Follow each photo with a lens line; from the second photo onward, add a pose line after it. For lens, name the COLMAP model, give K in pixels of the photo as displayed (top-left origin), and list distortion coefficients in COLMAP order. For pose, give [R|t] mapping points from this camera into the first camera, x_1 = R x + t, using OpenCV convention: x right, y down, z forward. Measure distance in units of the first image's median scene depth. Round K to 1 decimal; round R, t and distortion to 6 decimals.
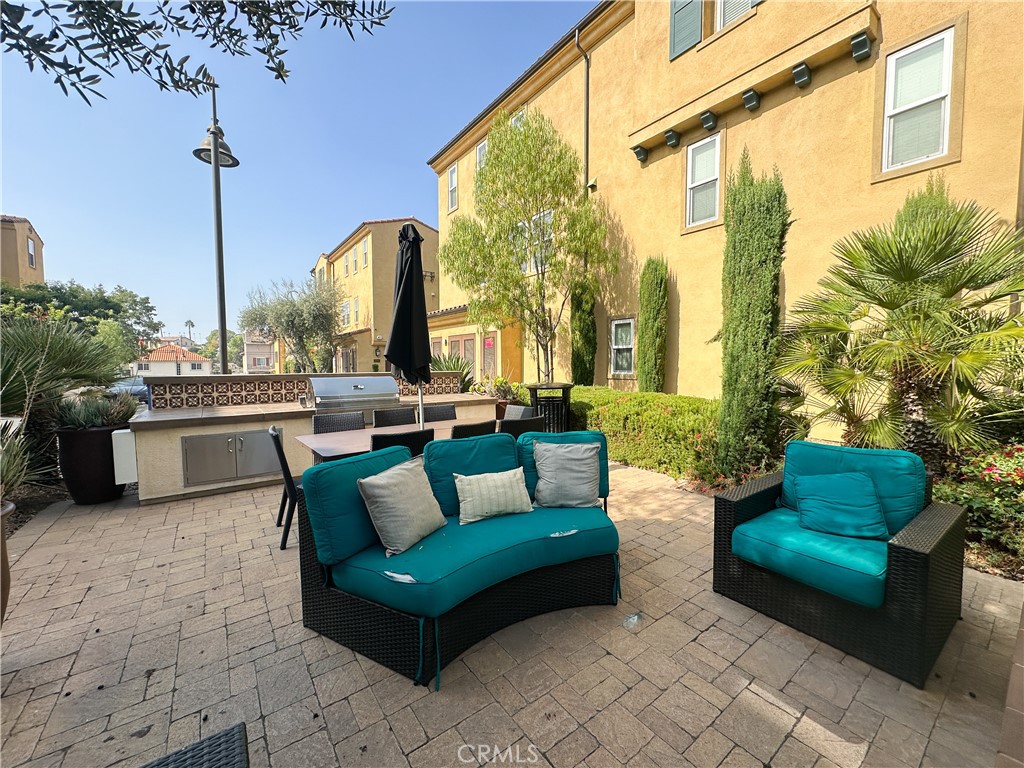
lens RADIAL K [[406.5, 0, 511.6], [0, 406.5, 384.4], [0, 0, 1]] dist [-0.001963, -0.000166]
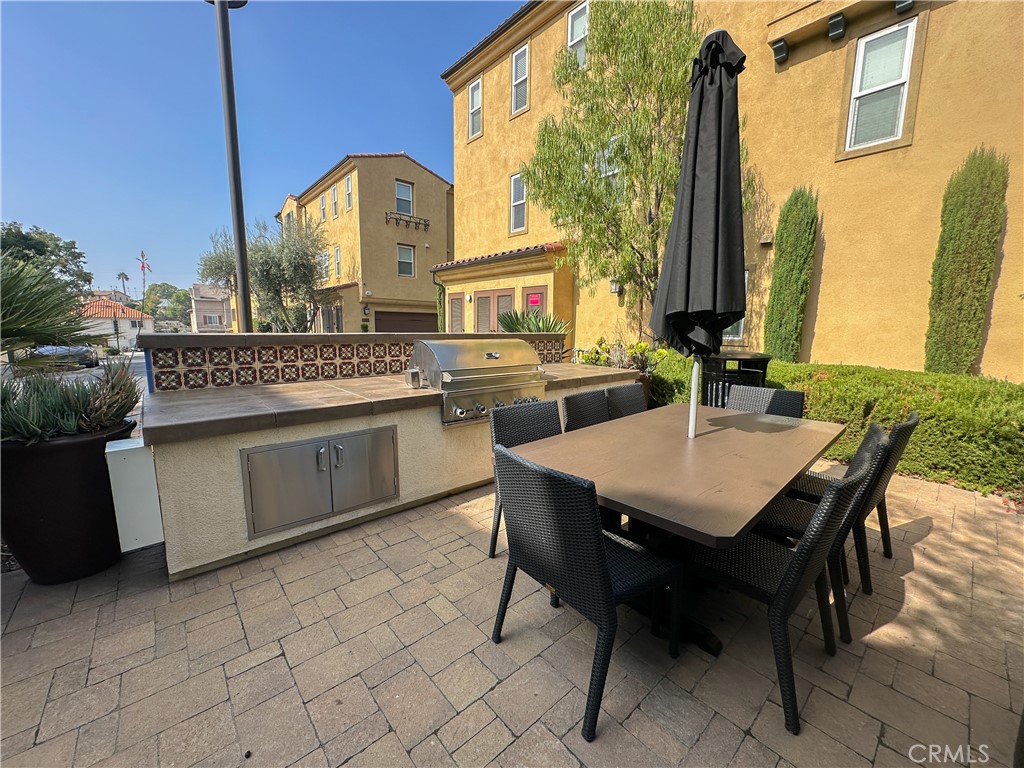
lens RADIAL K [[406.5, 0, 512.9], [0, 406.5, 384.6], [0, 0, 1]] dist [-0.001963, -0.000166]
pose [[0.996088, 0.002252, 0.088339, -0.256528], [-0.010244, 0.995878, 0.090123, -0.003528], [-0.087772, -0.090675, 0.992005, 0.228671]]
